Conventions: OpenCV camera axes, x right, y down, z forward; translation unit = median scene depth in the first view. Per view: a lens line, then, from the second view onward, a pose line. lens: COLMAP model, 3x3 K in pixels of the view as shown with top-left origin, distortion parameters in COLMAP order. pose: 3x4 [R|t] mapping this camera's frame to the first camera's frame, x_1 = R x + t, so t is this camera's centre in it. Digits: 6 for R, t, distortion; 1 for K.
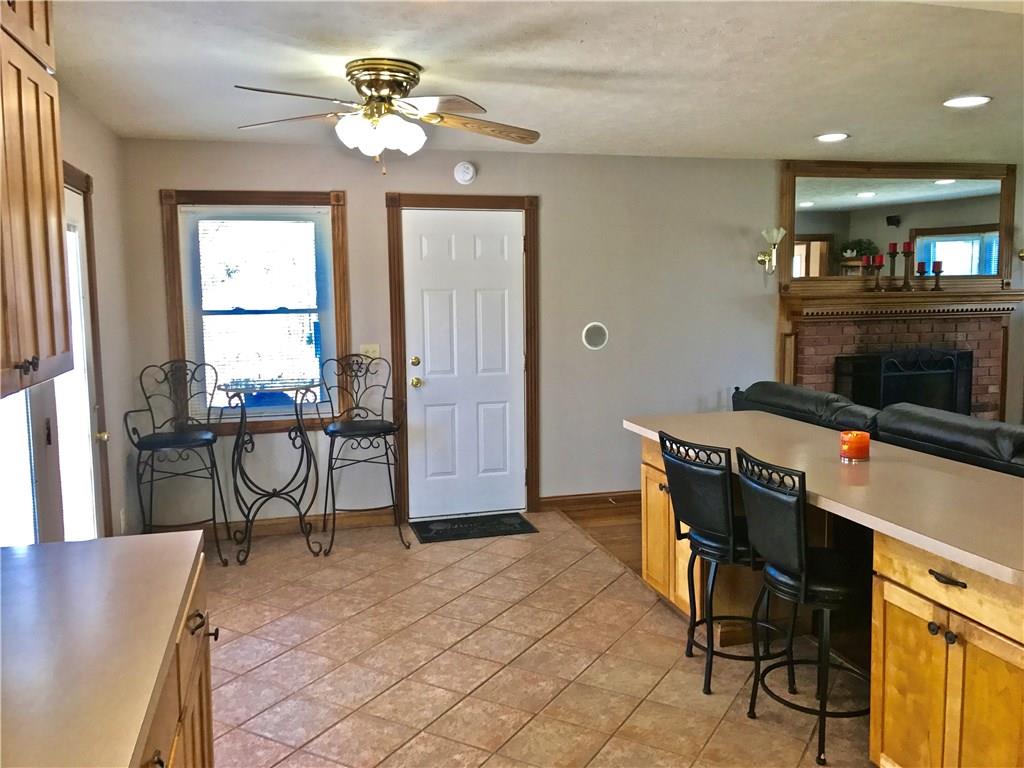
lens RADIAL K [[828.8, 0, 511.6], [0, 828.8, 367.4], [0, 0, 1]] dist [0.083118, -0.117188]
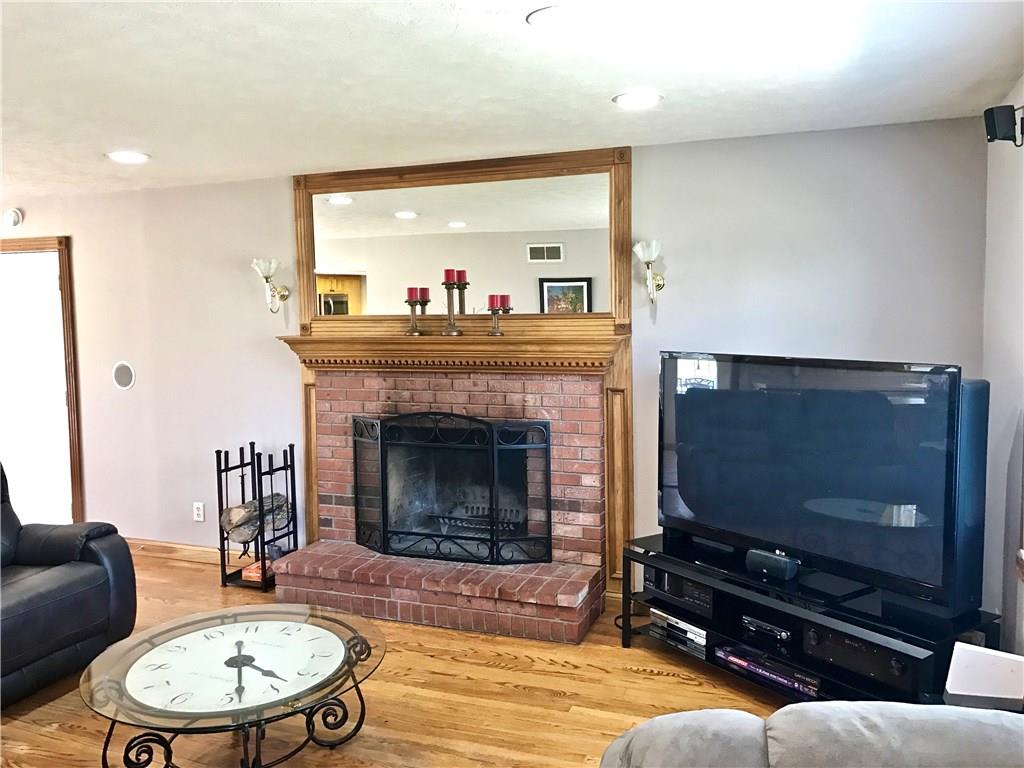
lens RADIAL K [[828.8, 0, 511.6], [0, 828.8, 367.4], [0, 0, 1]] dist [0.083118, -0.117188]
pose [[0.808290, 0.038055, -0.587554, 1.137199], [-0.057478, 0.998243, -0.014418, -0.064995], [0.585973, 0.045425, 0.809057, 0.519094]]
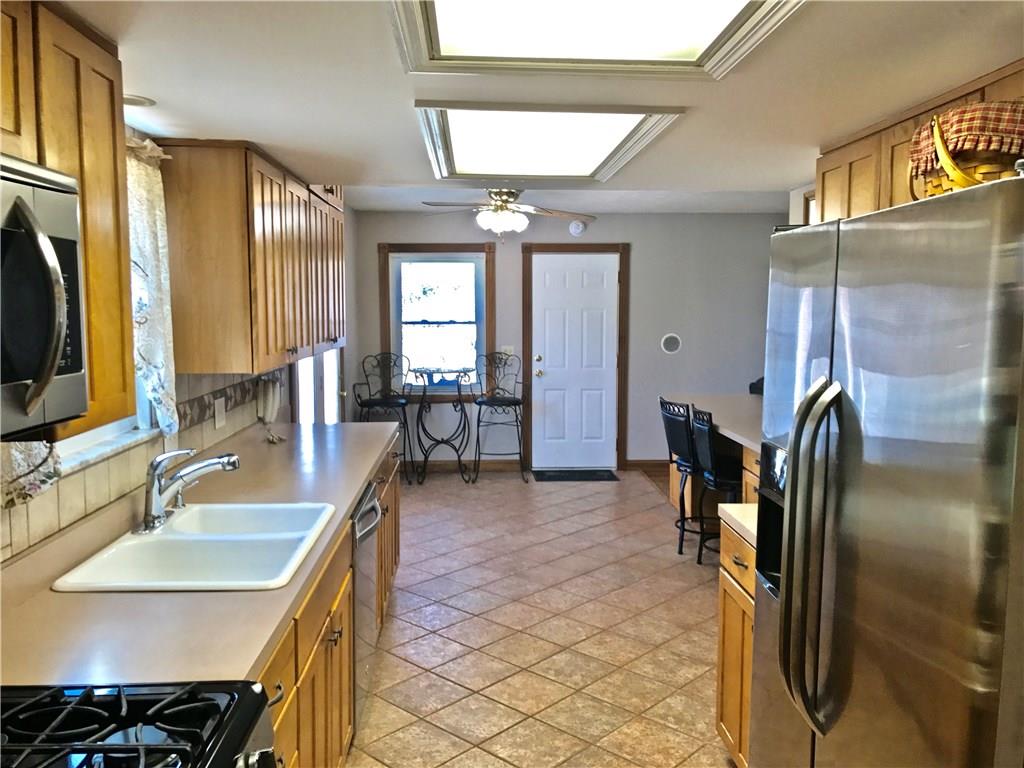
lens RADIAL K [[834.5, 0, 515.0], [0, 834.5, 367.7], [0, 0, 1]] dist [0.442717, -0.000162]
pose [[0.976234, 0.028034, -0.214897, 0.164929], [-0.032428, 0.999330, -0.016947, 0.036074], [0.214278, 0.023512, 0.976490, -0.455883]]
